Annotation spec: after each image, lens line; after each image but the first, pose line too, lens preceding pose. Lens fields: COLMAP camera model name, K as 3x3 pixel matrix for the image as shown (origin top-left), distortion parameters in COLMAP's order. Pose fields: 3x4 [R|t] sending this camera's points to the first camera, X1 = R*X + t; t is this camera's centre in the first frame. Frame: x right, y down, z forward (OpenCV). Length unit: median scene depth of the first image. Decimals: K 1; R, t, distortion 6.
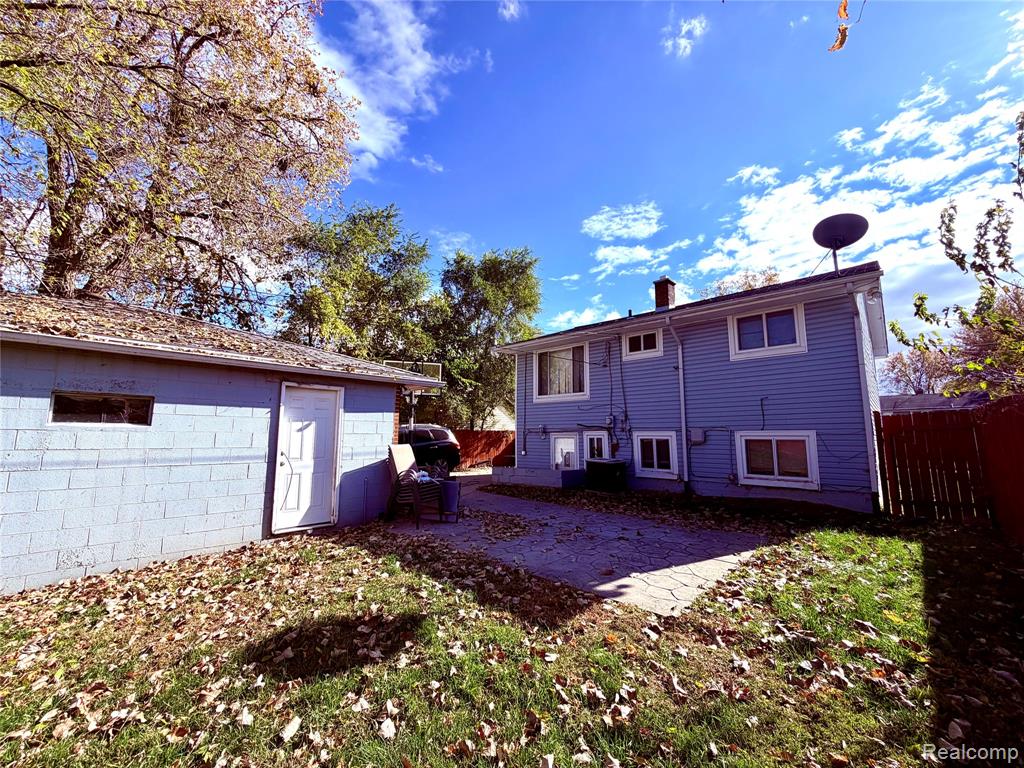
lens RADIAL K [[404.7, 0, 512.0], [0, 404.7, 384.0], [0, 0, 1]] dist [-0.061311, 0.017689]
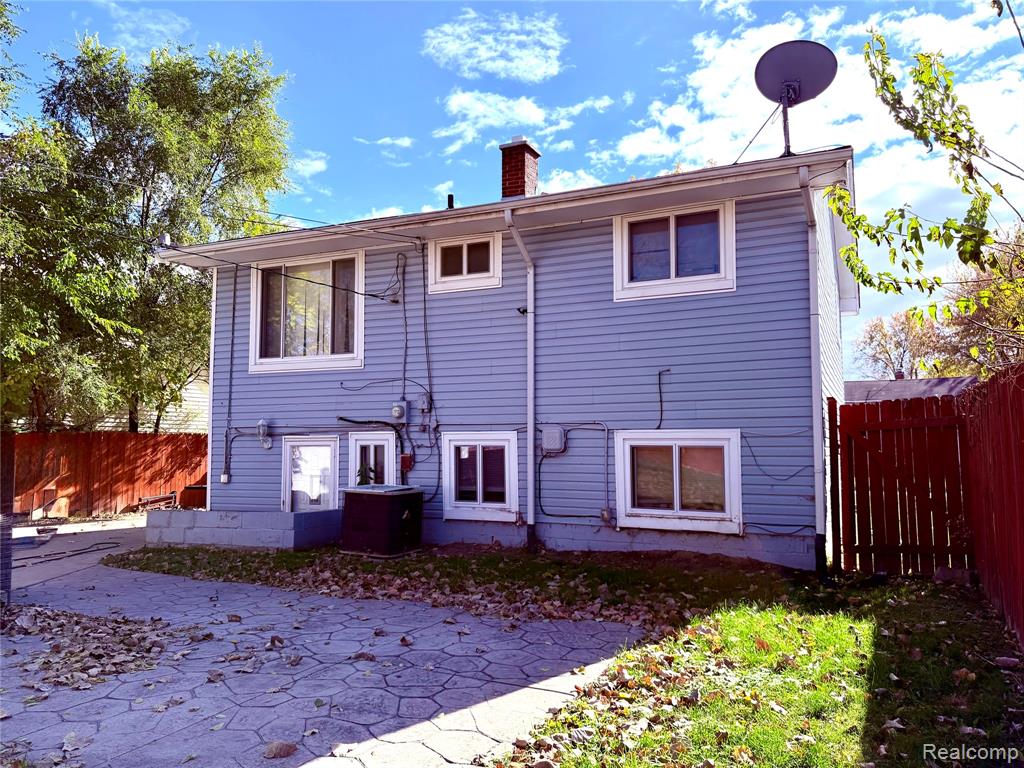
lens RADIAL K [[733.8, 0, 553.4], [0, 733.8, 400.3], [0, 0, 1]] dist [0.008662, 0.002070]
pose [[0.937097, 0.004390, 0.349043, 0.132161], [-0.031059, 0.997004, 0.070847, 0.008518], [-0.347686, -0.077231, 0.934425, 0.092554]]
